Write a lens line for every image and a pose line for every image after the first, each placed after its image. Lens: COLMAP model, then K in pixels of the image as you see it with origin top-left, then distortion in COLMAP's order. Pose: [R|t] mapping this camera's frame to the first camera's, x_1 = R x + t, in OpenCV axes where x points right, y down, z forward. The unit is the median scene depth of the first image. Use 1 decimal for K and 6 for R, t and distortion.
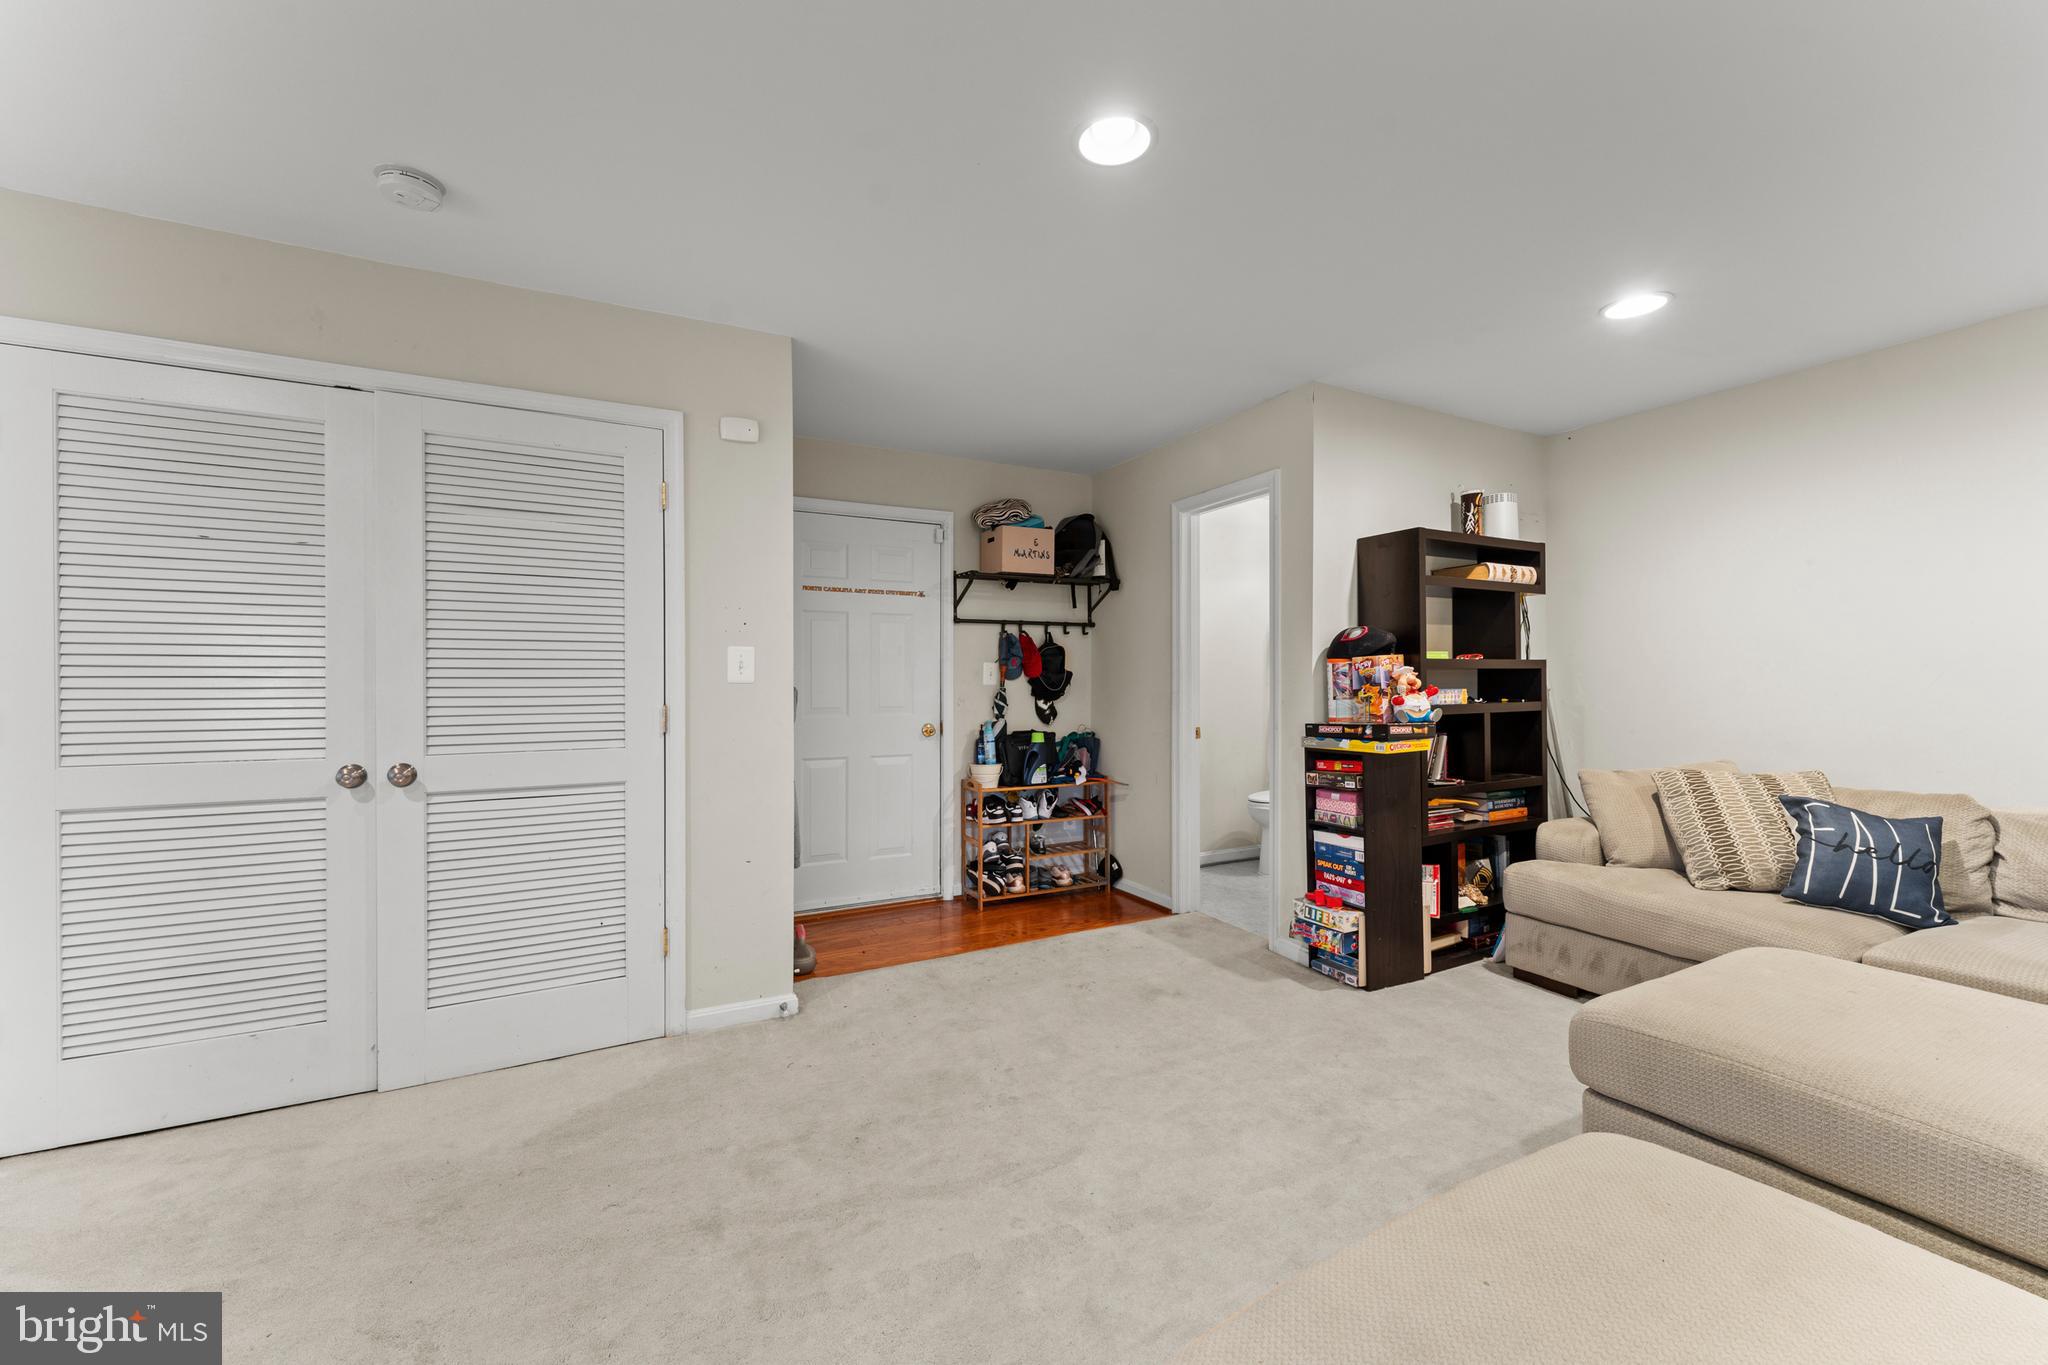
lens RADIAL K [[810.7, 0, 1023.9], [0, 810.7, 687.2], [0, 0, 1]] dist [0.002447, -0.000216]
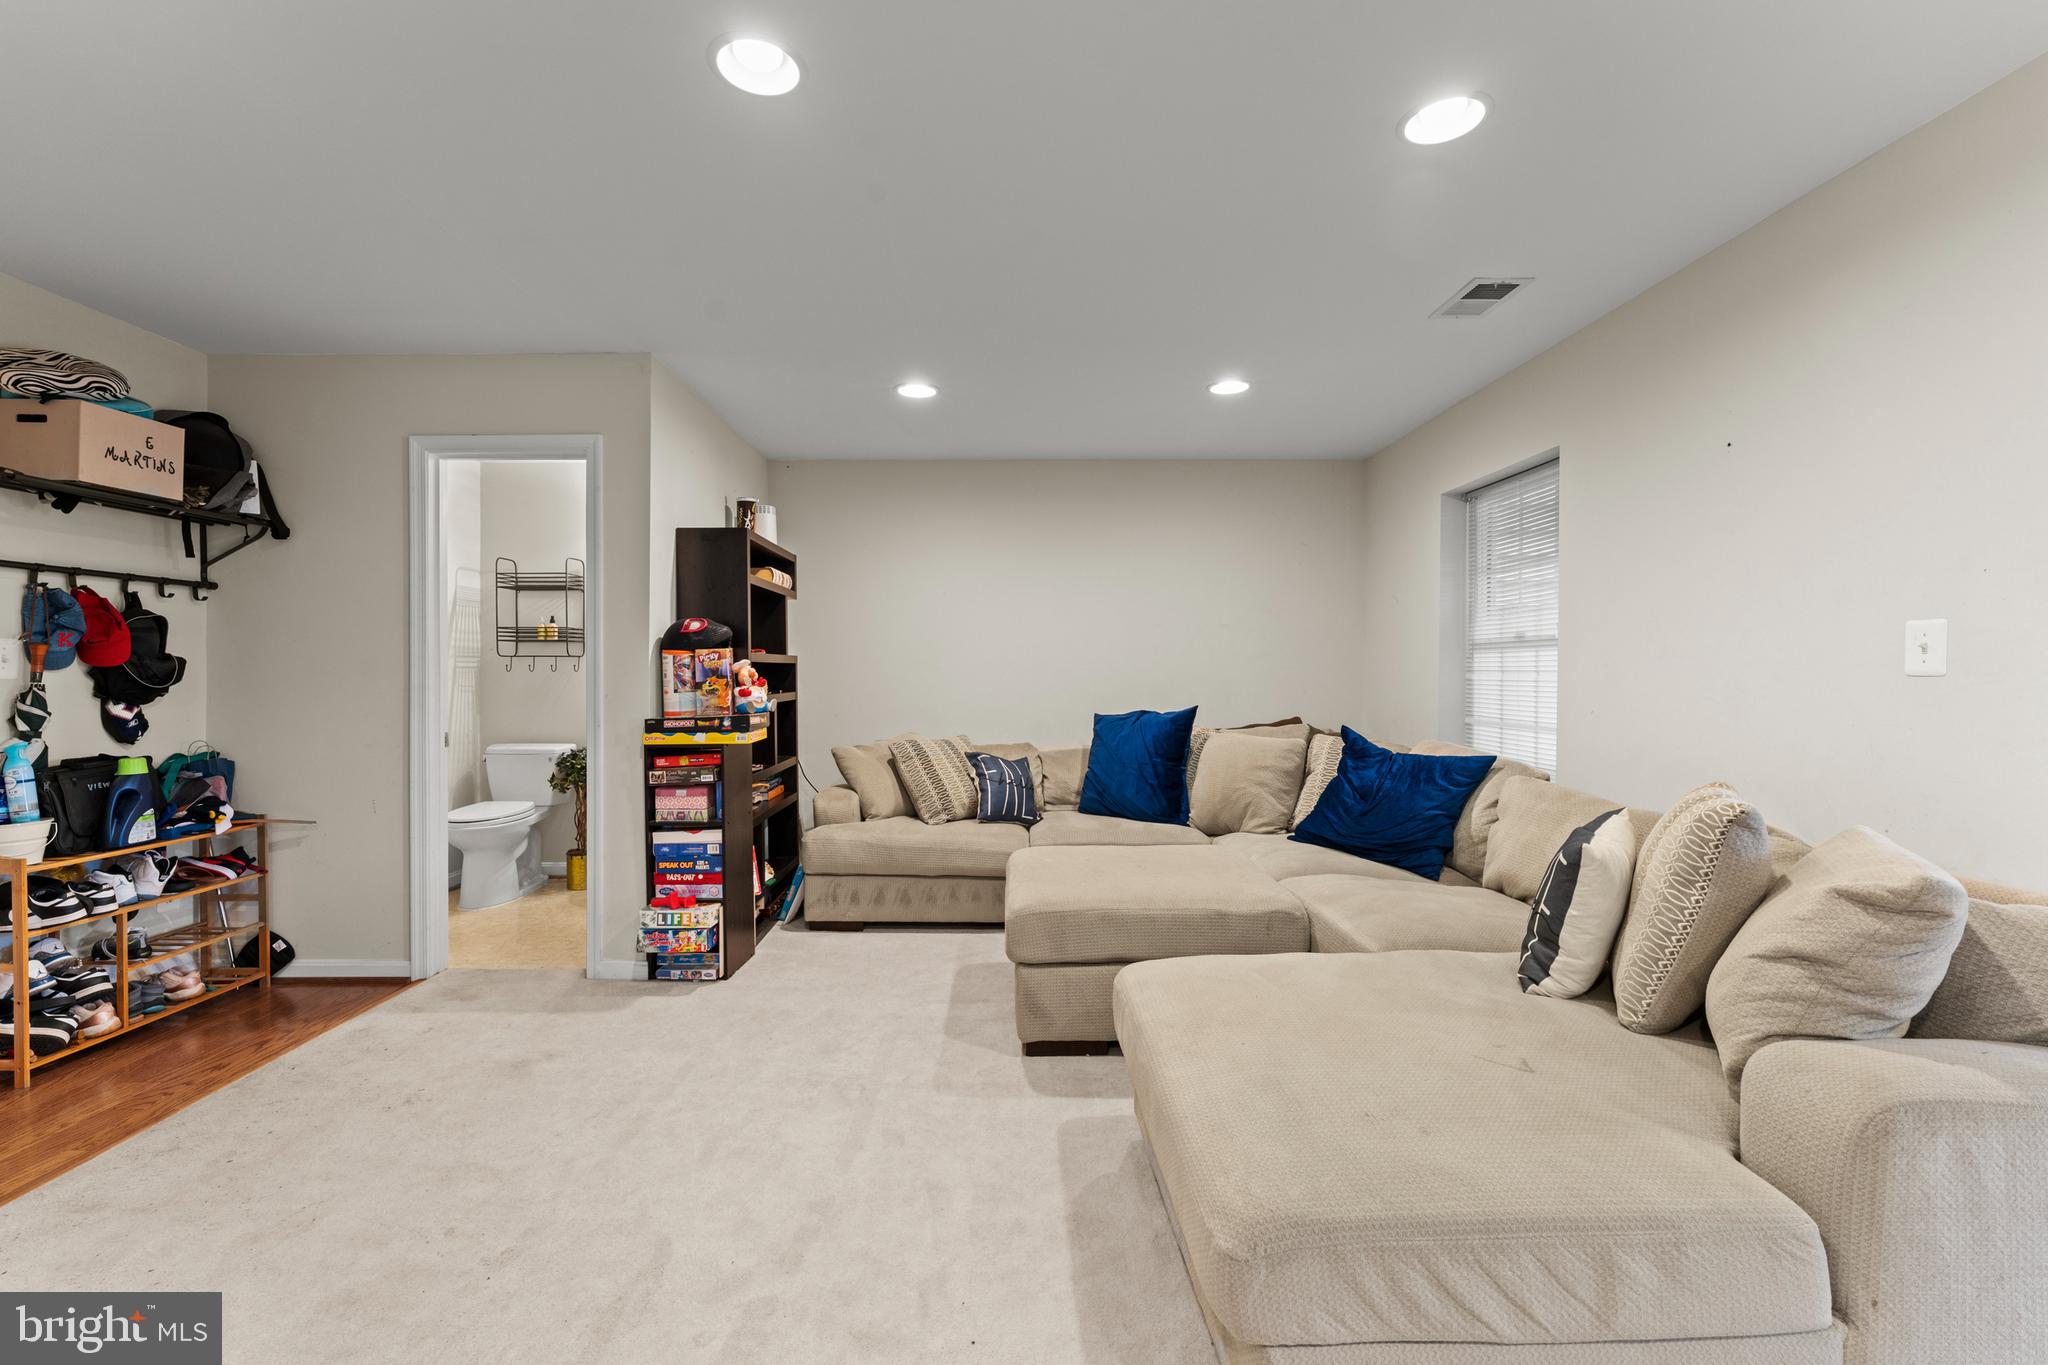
lens RADIAL K [[847.0, 0, 1024.0], [0, 847.0, 682.5], [0, 0, 1]] dist [-0.000148, 0.000040]
pose [[0.463840, -0.006293, 0.885897, -0.295940], [0.004938, 0.999978, 0.004518, 0.000600], [-0.885905, 0.002279, 0.463861, 0.156888]]
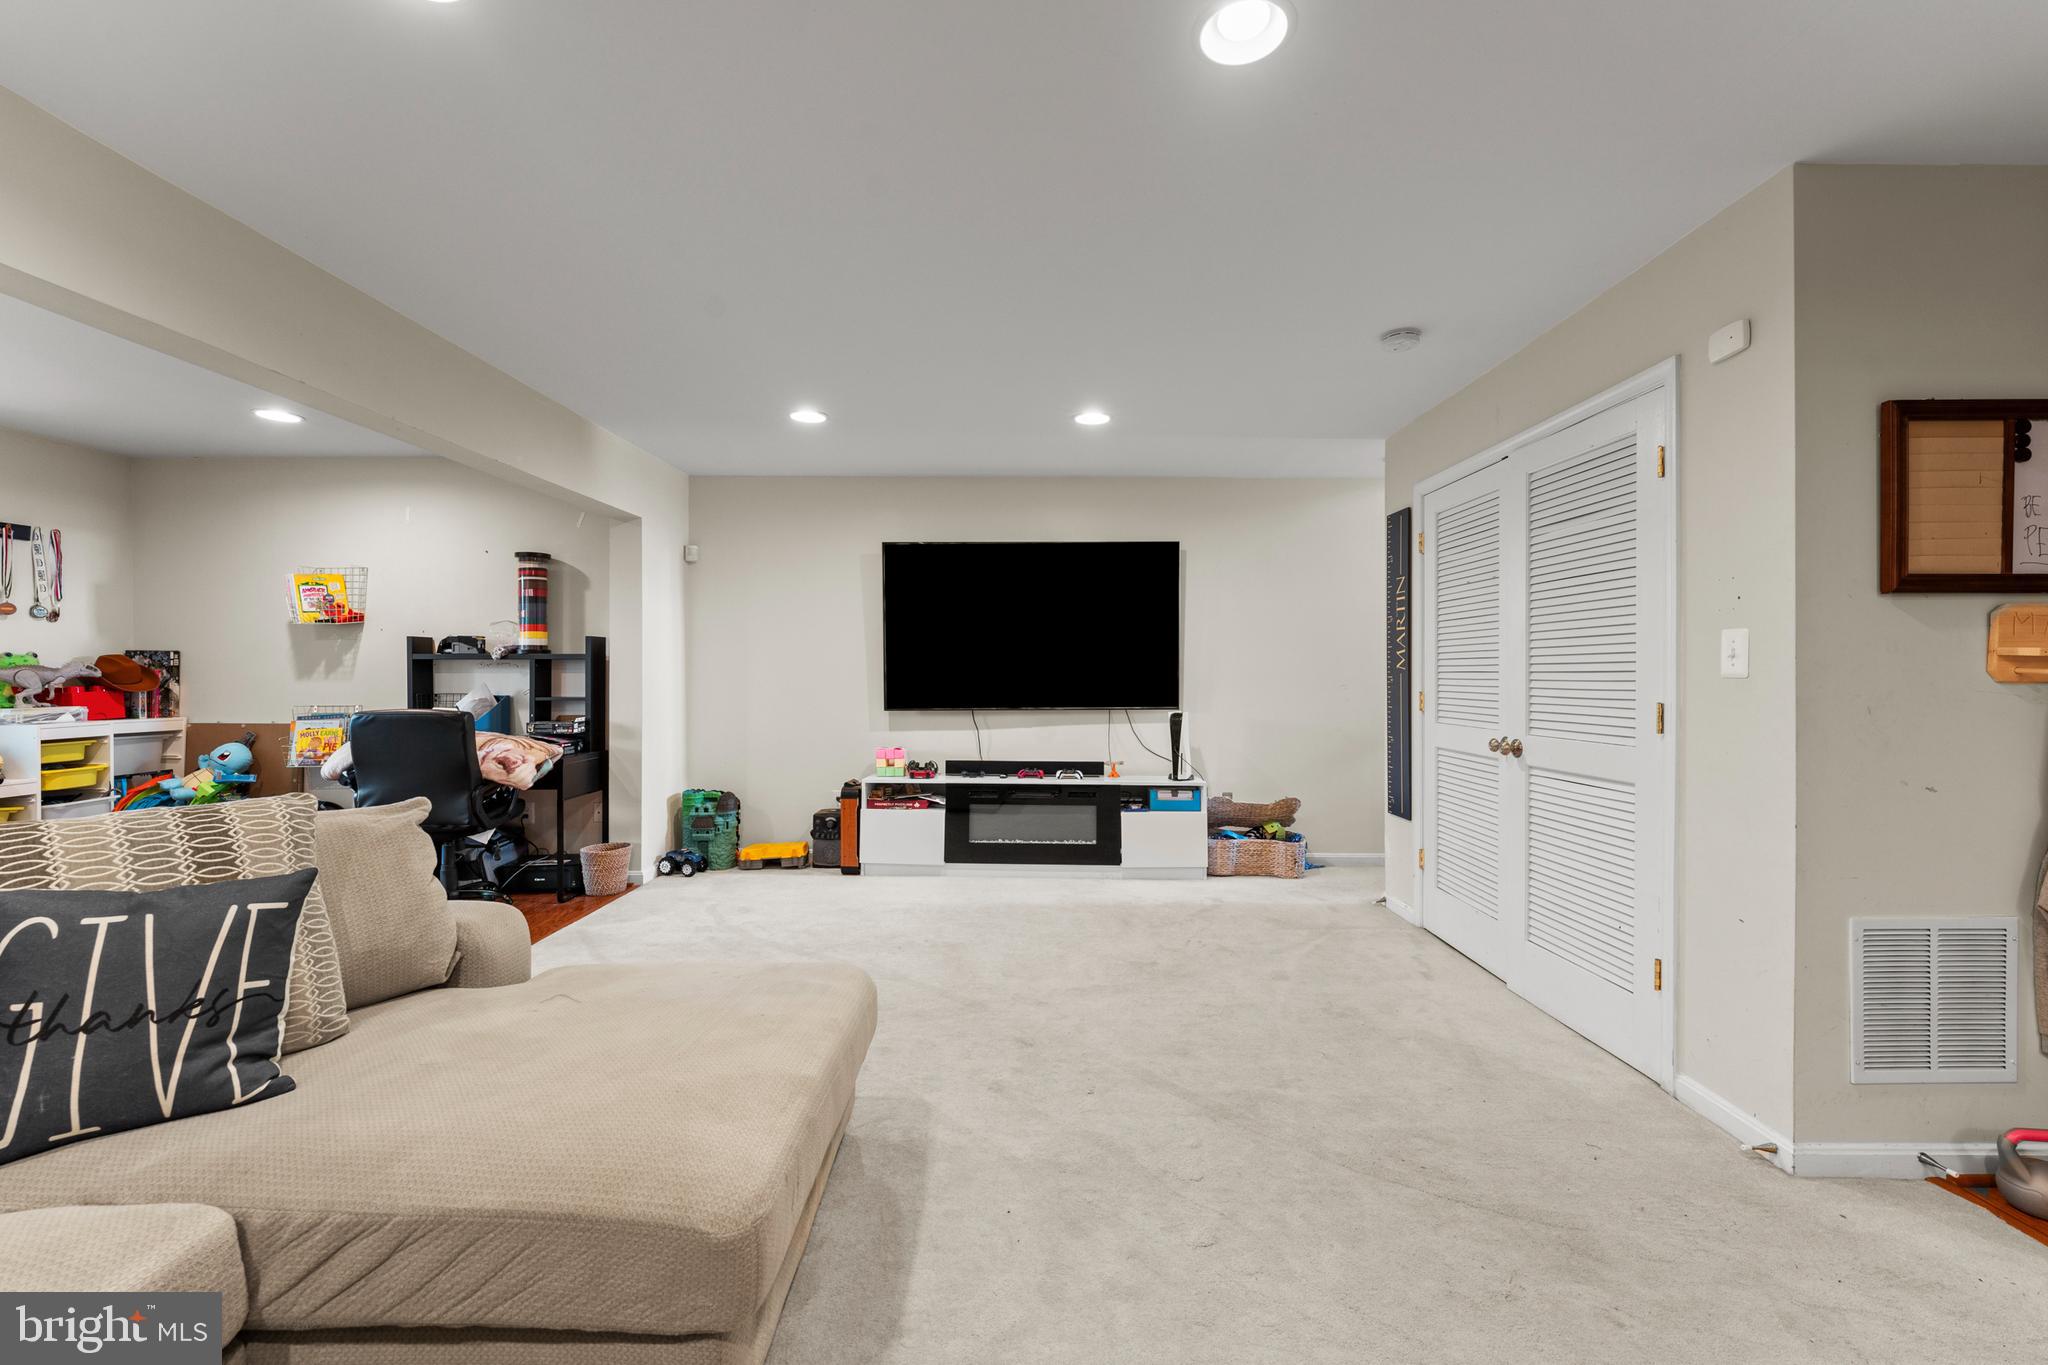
lens RADIAL K [[809.1, 0, 1024.0], [0, 809.1, 682.5], [0, 0, 1]] dist [0.000209, 0.000033]
pose [[-0.460463, 0.009688, -0.887626, 0.472071], [-0.005026, 0.999896, 0.013521, -0.005882], [0.887665, 0.010687, -0.460366, 0.586421]]
